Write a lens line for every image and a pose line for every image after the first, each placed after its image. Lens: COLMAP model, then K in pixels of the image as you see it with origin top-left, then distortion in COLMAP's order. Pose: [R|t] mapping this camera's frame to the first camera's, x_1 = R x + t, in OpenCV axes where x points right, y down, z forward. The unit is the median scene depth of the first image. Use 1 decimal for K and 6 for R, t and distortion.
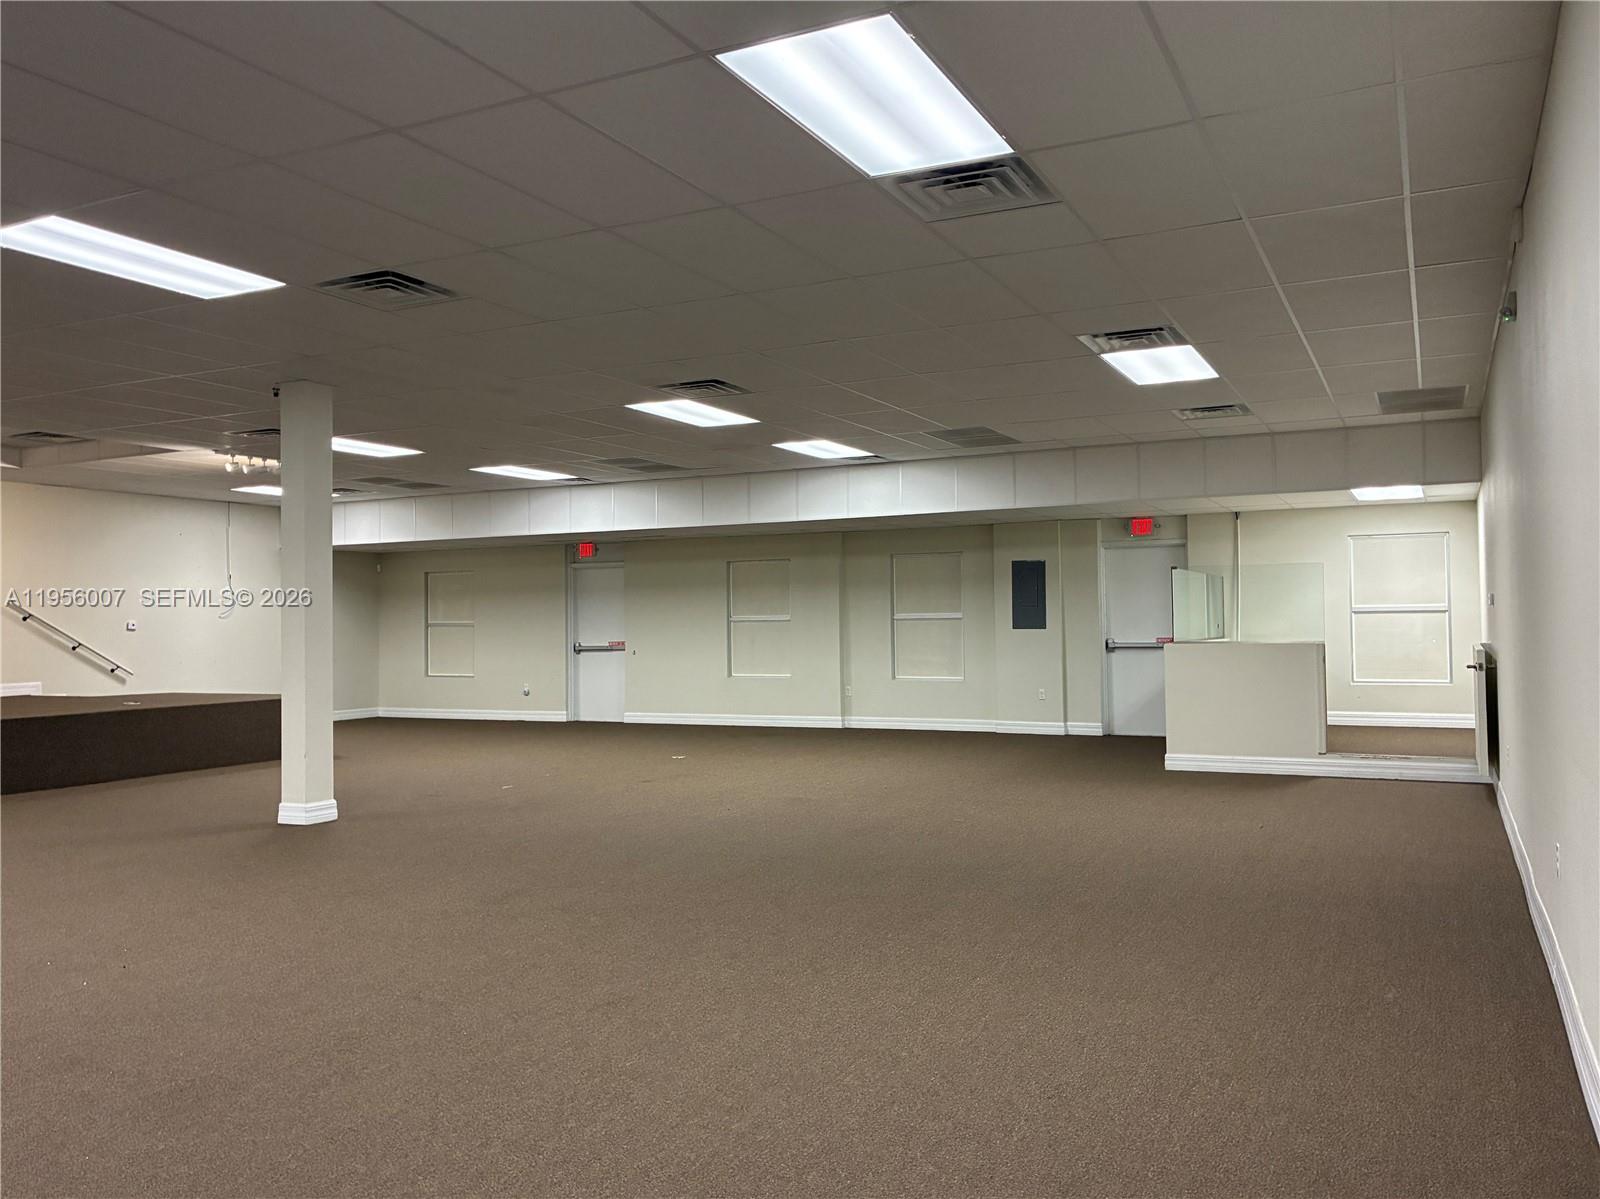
lens RADIAL K [[1226.2, 0, 800.0], [0, 1226.2, 599.5], [0, 0, 1]] dist [-0.002288, -0.002679]
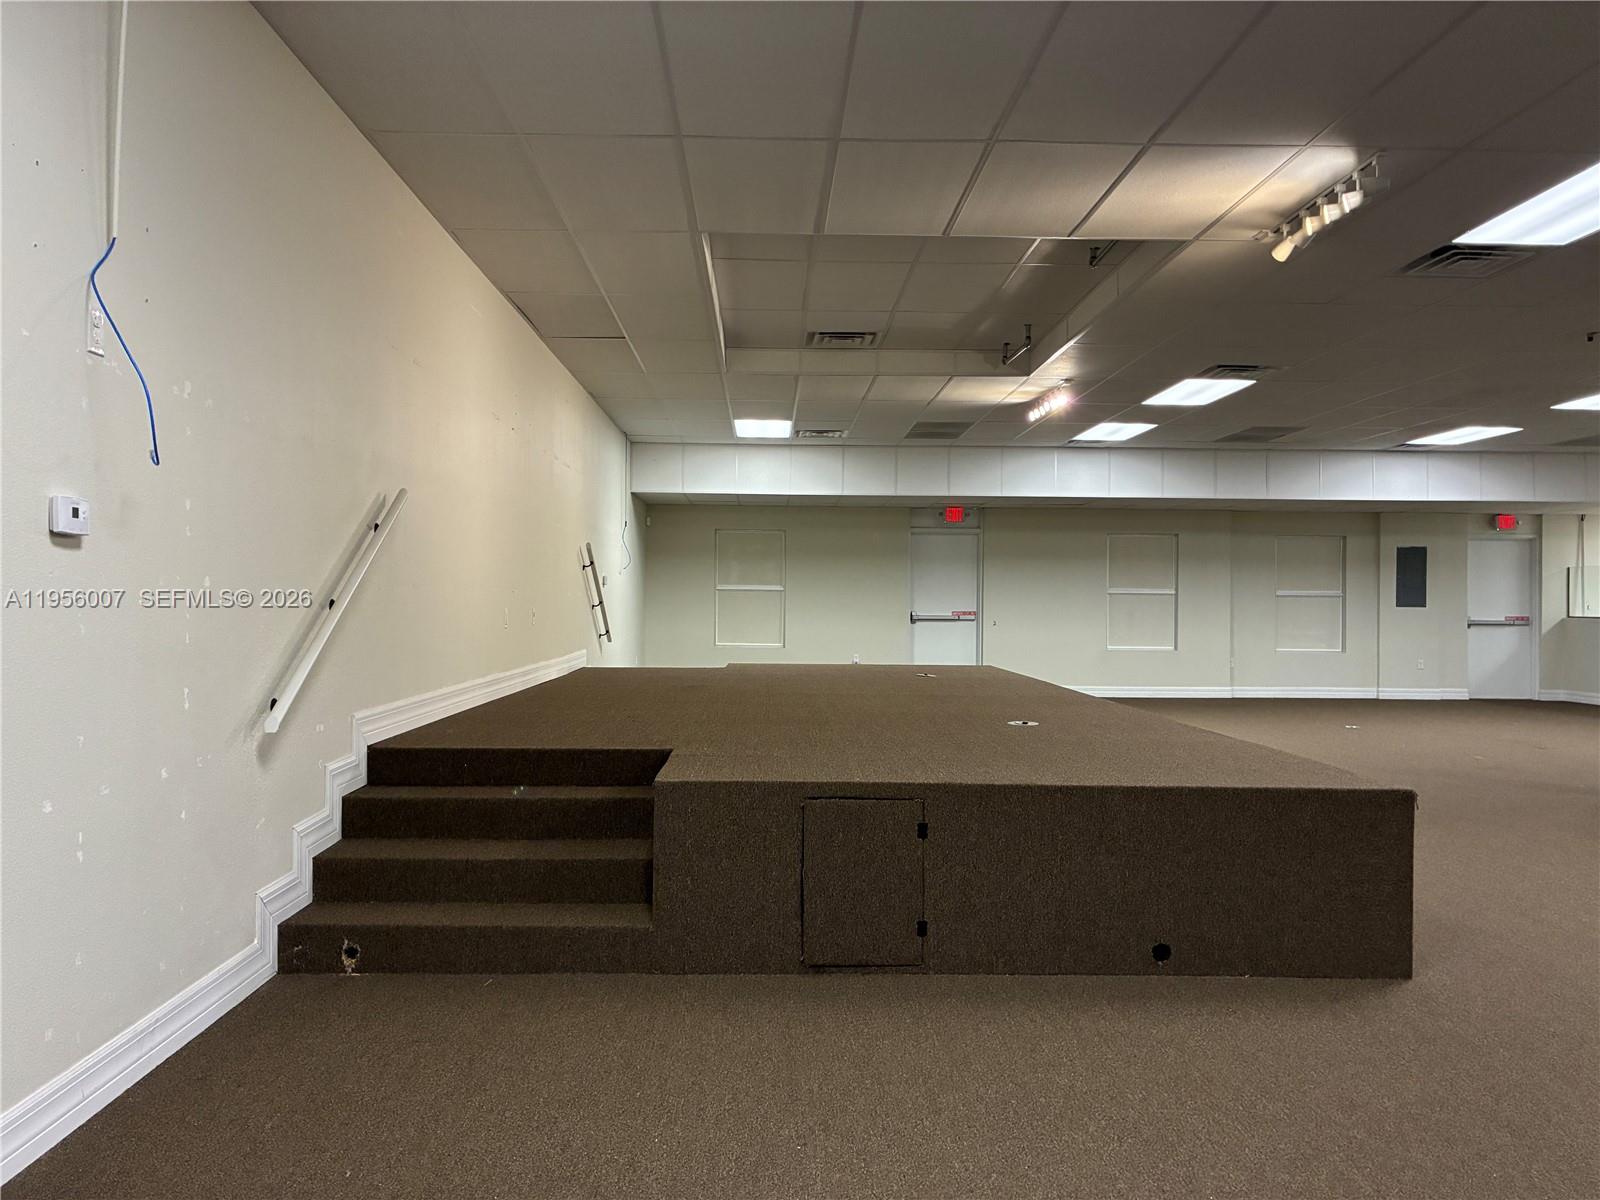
lens RADIAL K [[1072.8, 0, 800.0], [0, 1072.8, 600.0], [0, 0, 1]] dist [-0.002276, -0.001360]
pose [[0.893274, 0.019694, 0.449080, -0.760943], [-0.030708, 0.999379, 0.017254, 0.017664], [-0.448462, -0.029203, 0.893325, 0.365793]]
